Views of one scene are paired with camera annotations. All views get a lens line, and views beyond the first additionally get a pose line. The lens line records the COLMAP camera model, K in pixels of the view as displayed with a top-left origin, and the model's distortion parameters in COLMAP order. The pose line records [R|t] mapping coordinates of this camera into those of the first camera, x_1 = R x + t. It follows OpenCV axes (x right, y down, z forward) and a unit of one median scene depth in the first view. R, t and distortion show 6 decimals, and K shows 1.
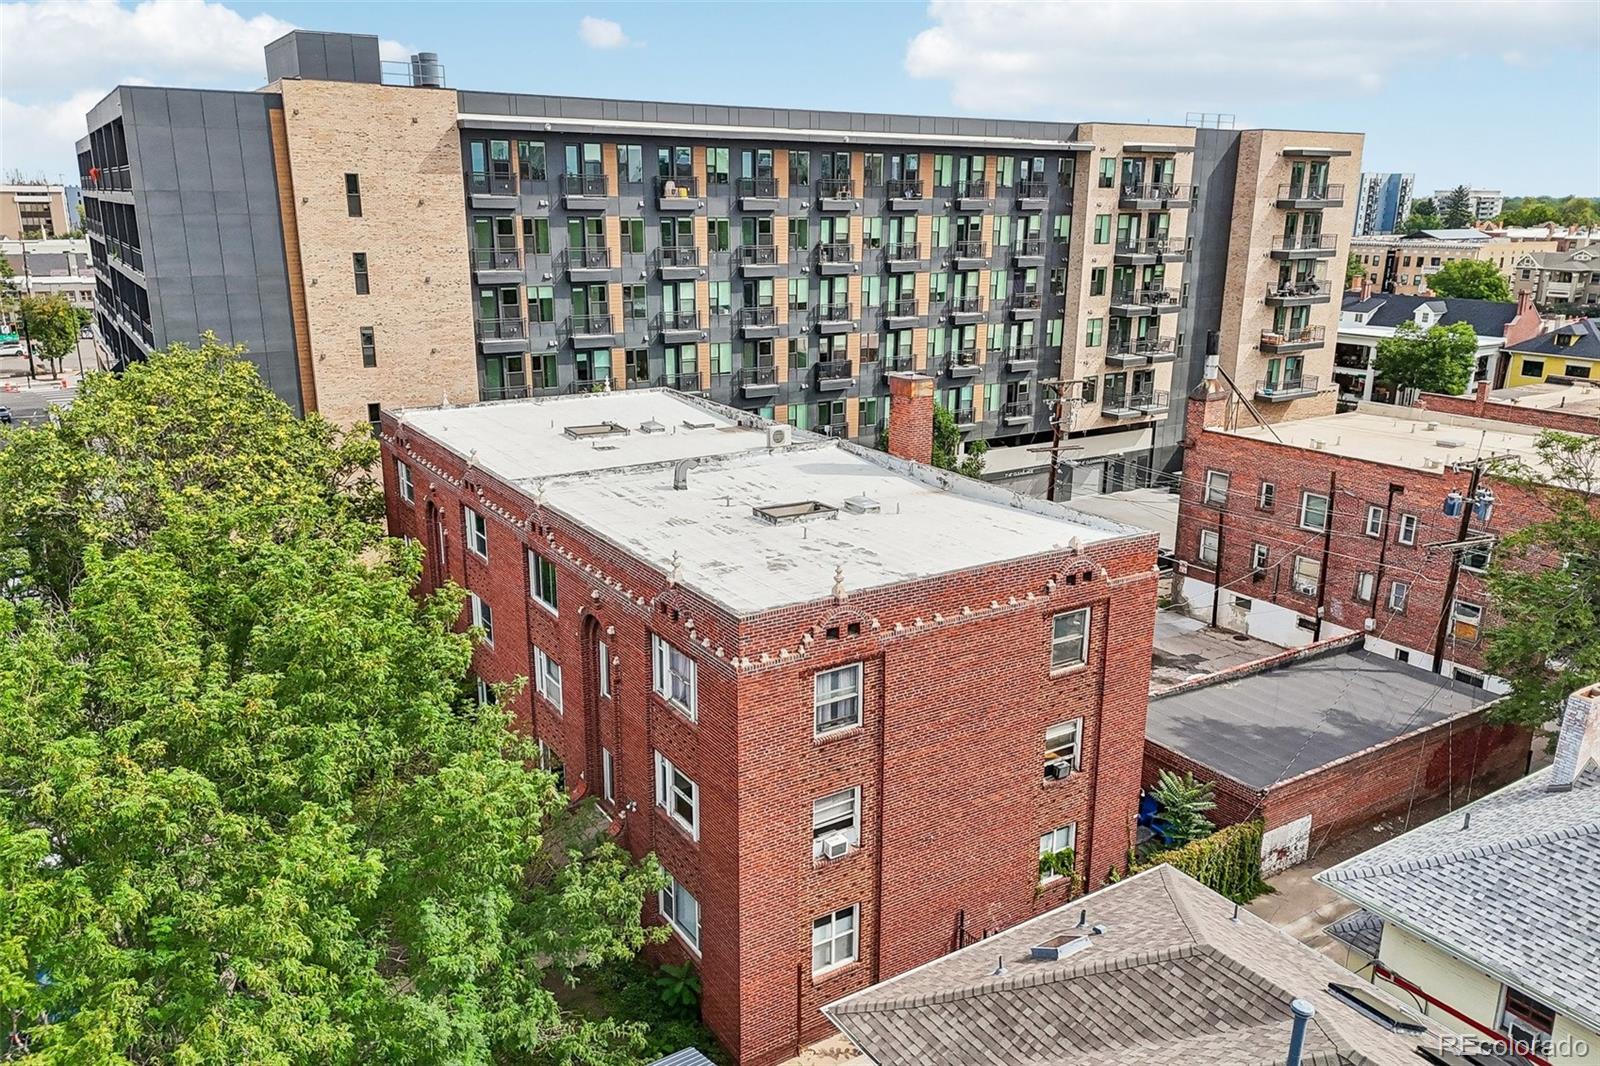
lens RADIAL K [[1157.9, 0, 800.0], [0, 1157.9, 533.0], [0, 0, 1]] dist [0.106780, -0.129045]
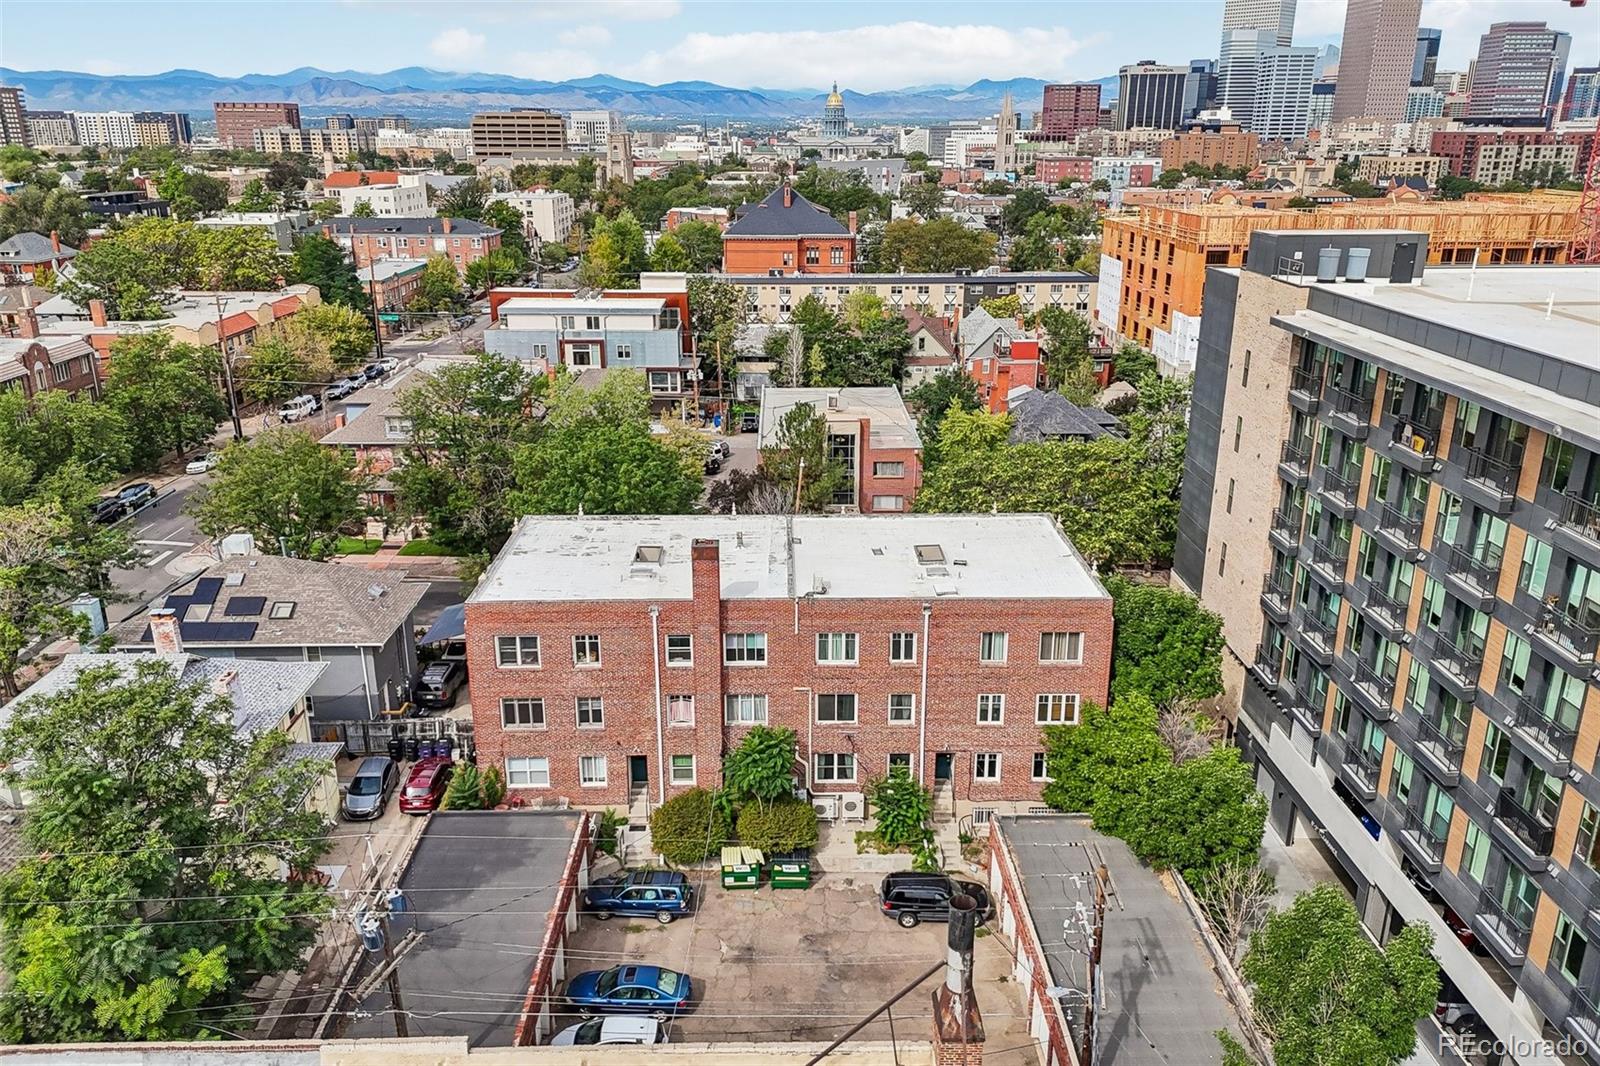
lens RADIAL K [[1182.1, 0, 795.3], [0, 1182.1, 530.1], [0, 0, 1]] dist [0.088726, -0.092472]
pose [[-0.530654, 0.264474, -0.805270, 0.643255], [-0.235211, 0.866807, 0.439683, -0.436759], [0.814299, 0.422728, -0.397767, 0.916848]]
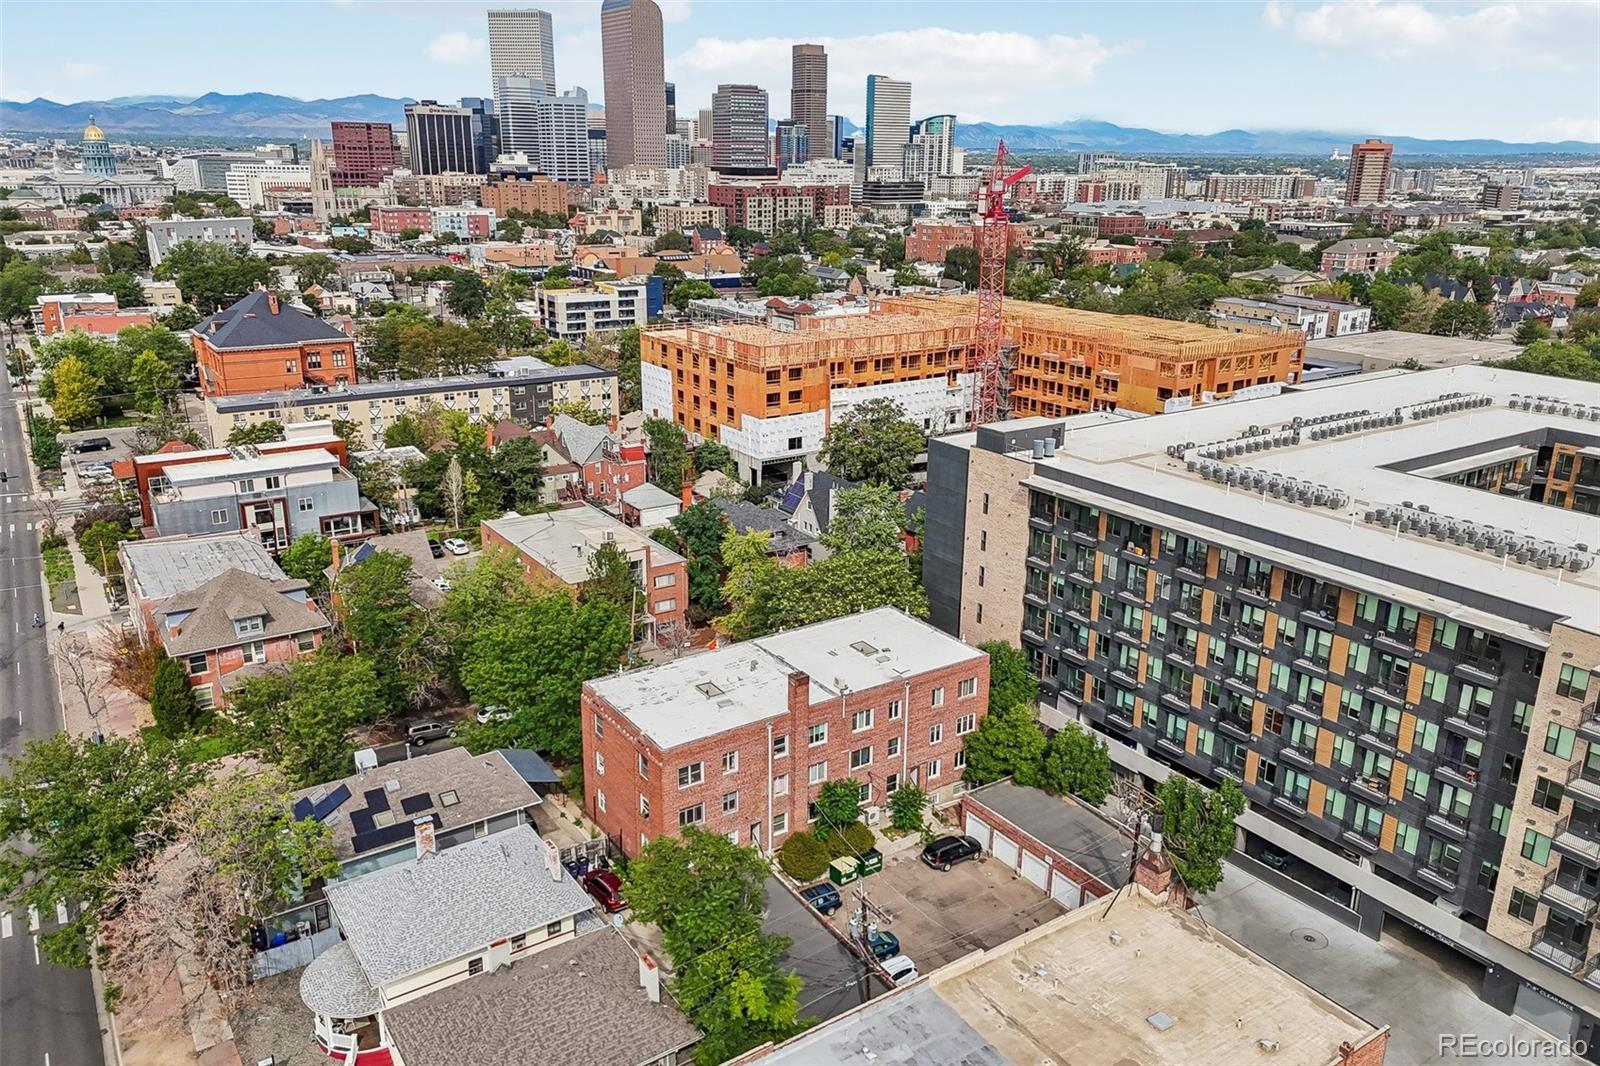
lens RADIAL K [[1157.9, 0, 800.0], [0, 1157.9, 533.0], [0, 0, 1]] dist [0.106780, -0.129045]
pose [[0.010895, 0.298474, -0.954356, 1.153860], [-0.278752, 0.917484, 0.283760, -0.551440], [0.960301, 0.262937, 0.093196, 0.417763]]
